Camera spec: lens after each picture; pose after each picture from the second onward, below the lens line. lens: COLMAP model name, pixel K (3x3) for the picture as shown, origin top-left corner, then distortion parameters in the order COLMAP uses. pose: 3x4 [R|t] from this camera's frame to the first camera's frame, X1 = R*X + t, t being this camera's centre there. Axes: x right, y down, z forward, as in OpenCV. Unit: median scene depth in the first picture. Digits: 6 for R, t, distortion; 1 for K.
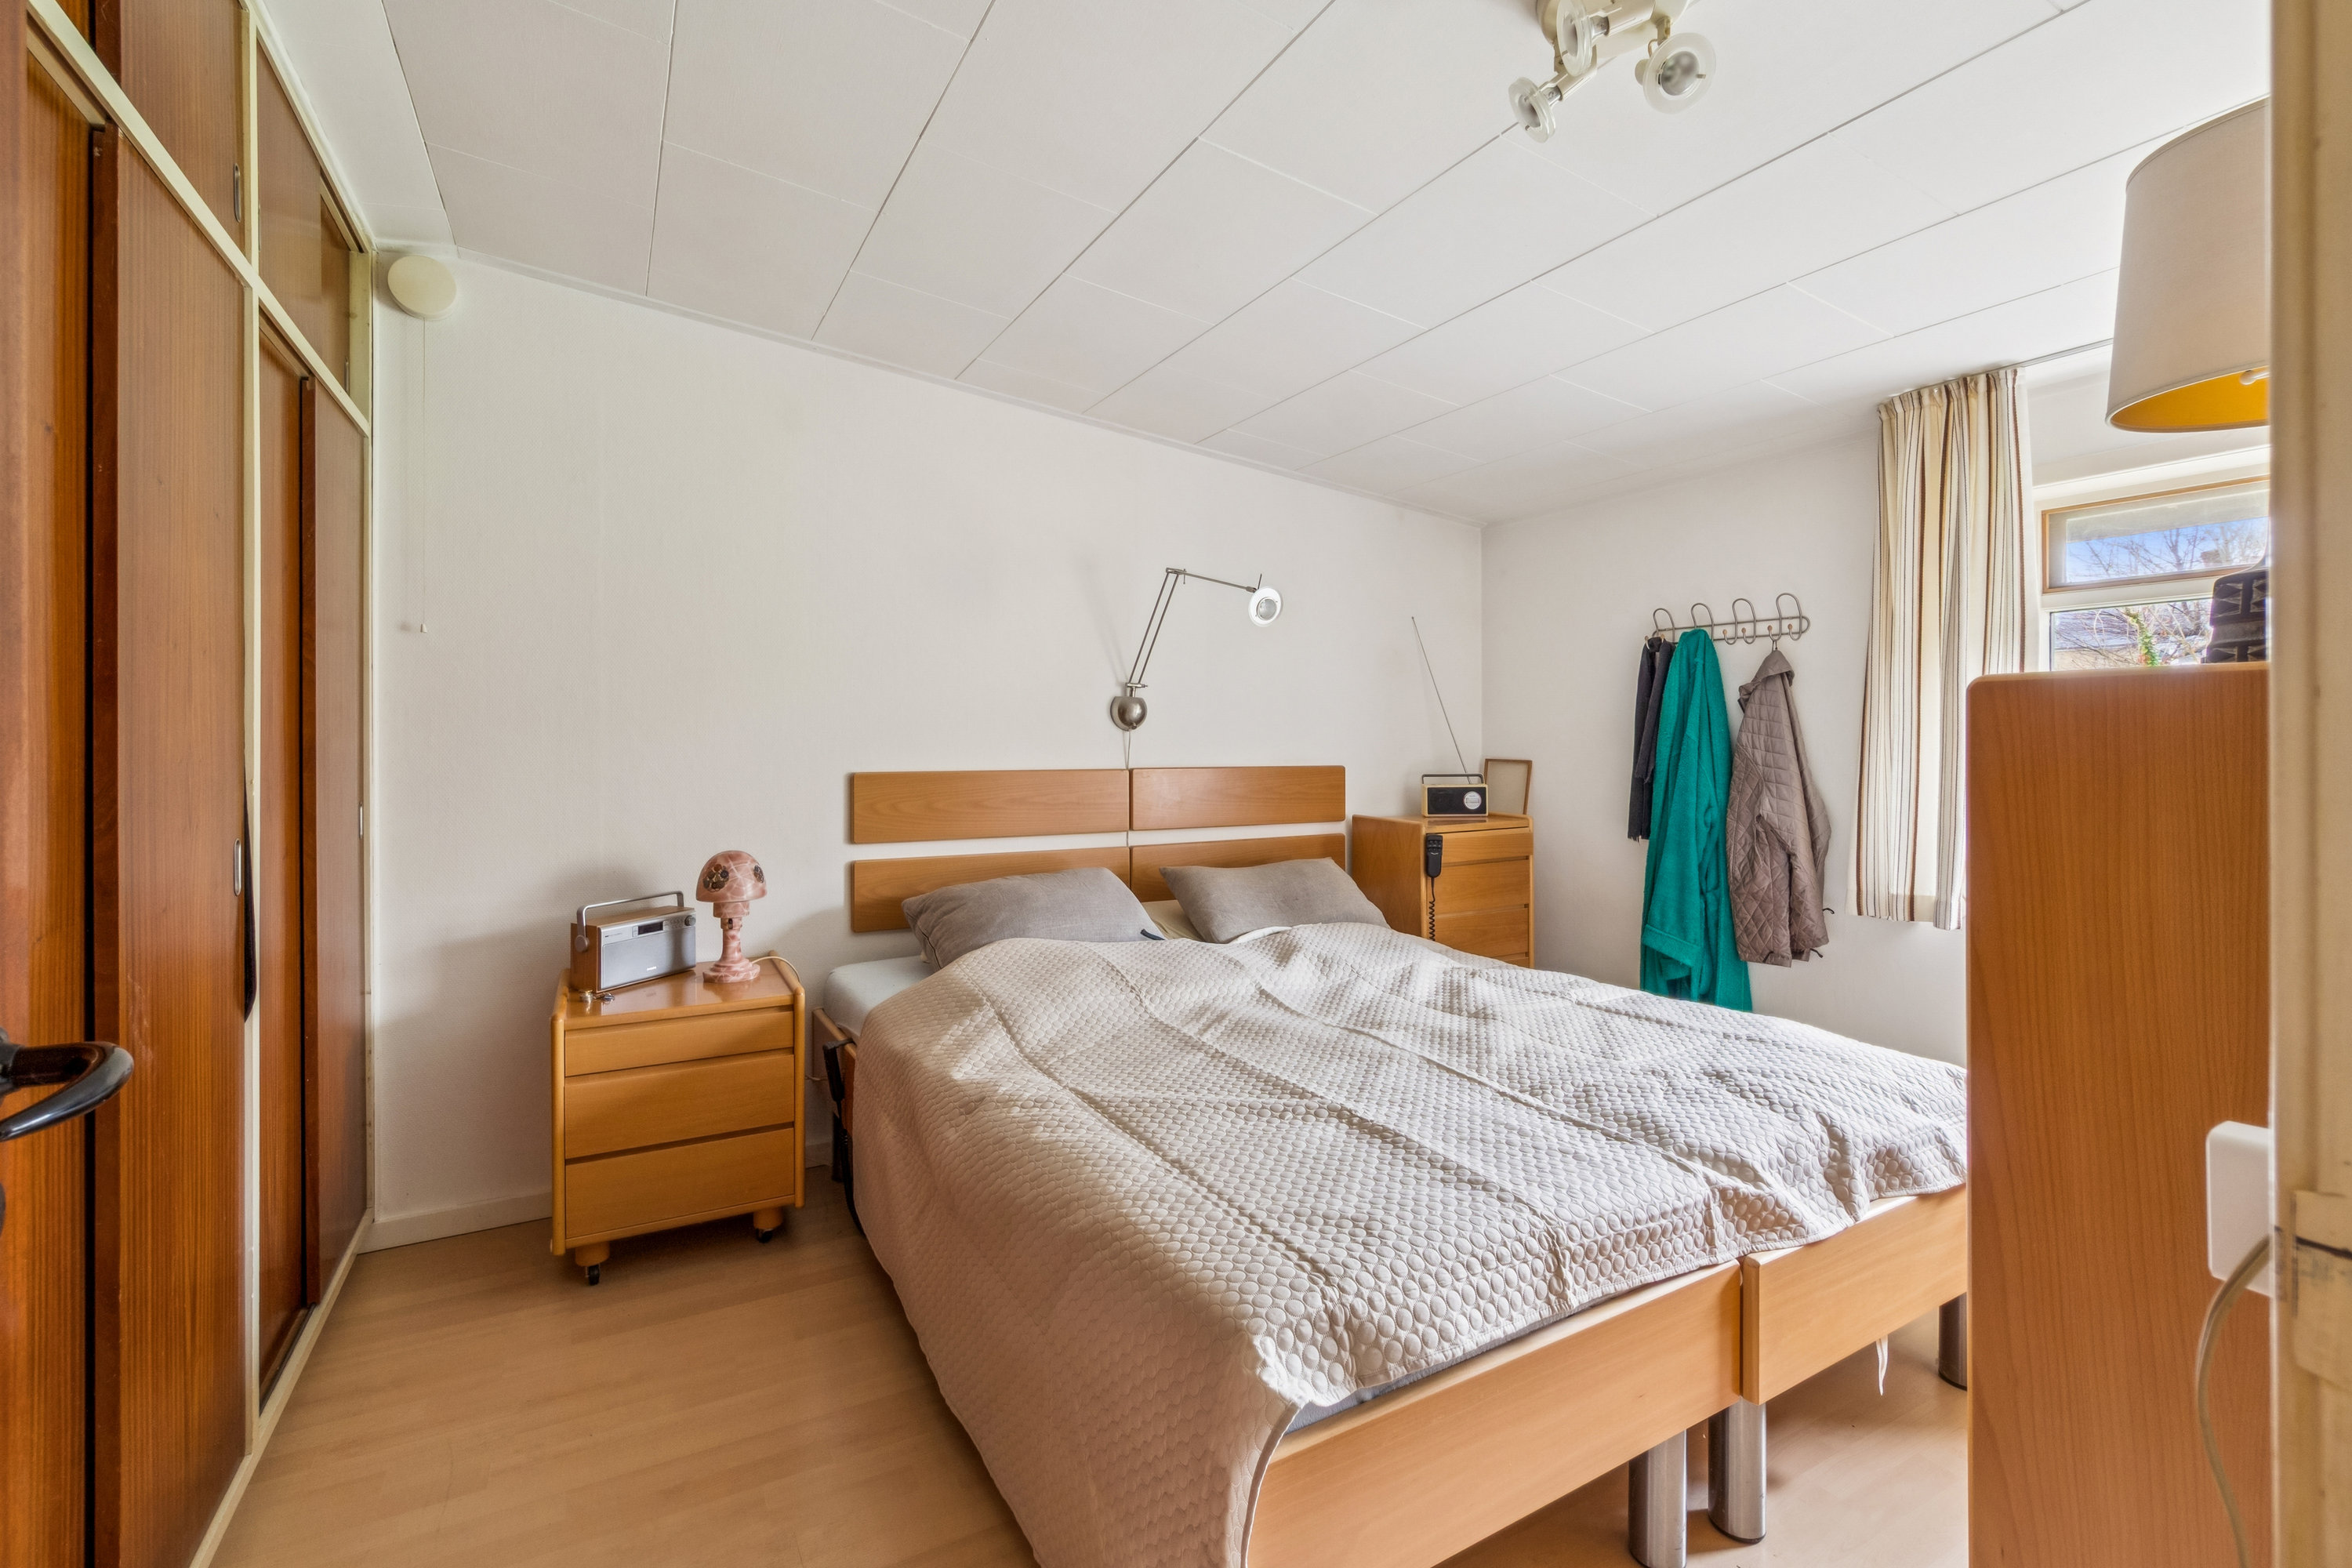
lens RADIAL K [[1034.4, 0, 1187.5], [0, 1034.4, 736.0], [0, 0, 1]] dist [-0.004033, 0.000842]
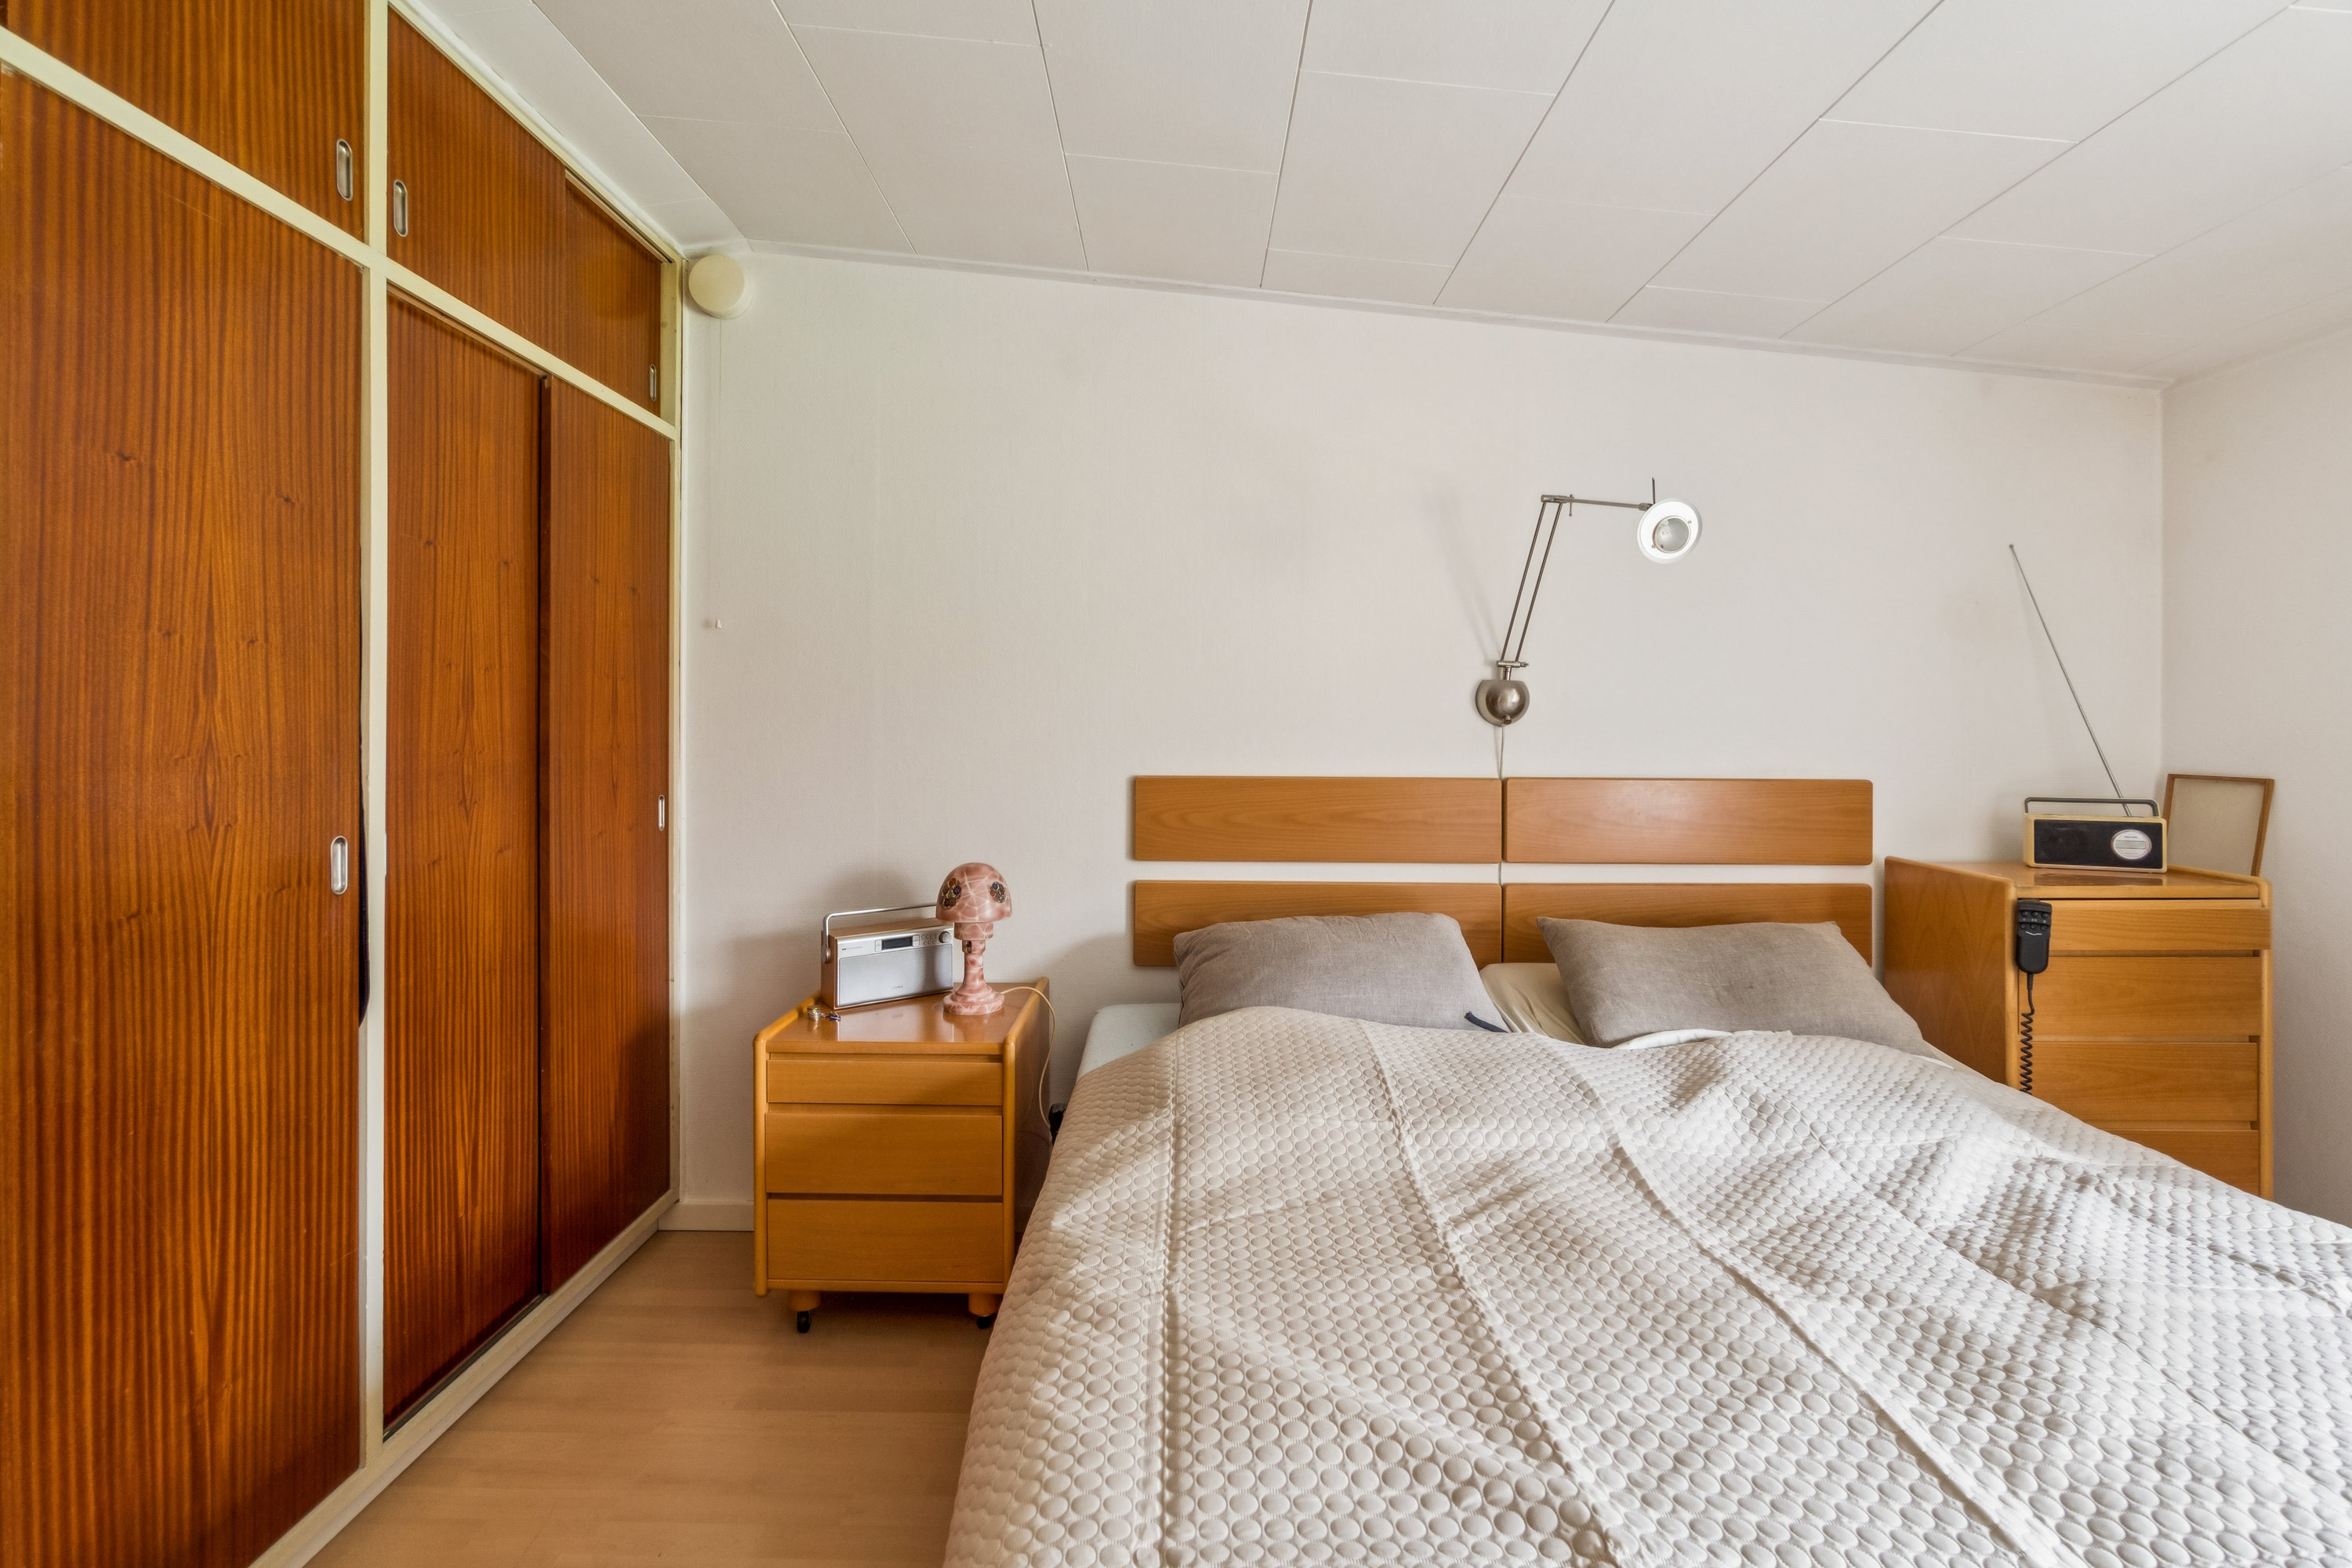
lens RADIAL K [[1034.4, 0, 1180.3], [0, 1034.4, 733.2], [0, 0, 1]] dist [-0.004033, 0.000842]
pose [[0.867705, 0.003450, -0.497068, 0.138553], [-0.003230, 0.999994, 0.001302, -0.000483], [0.497070, 0.000475, 0.867711, 0.313393]]
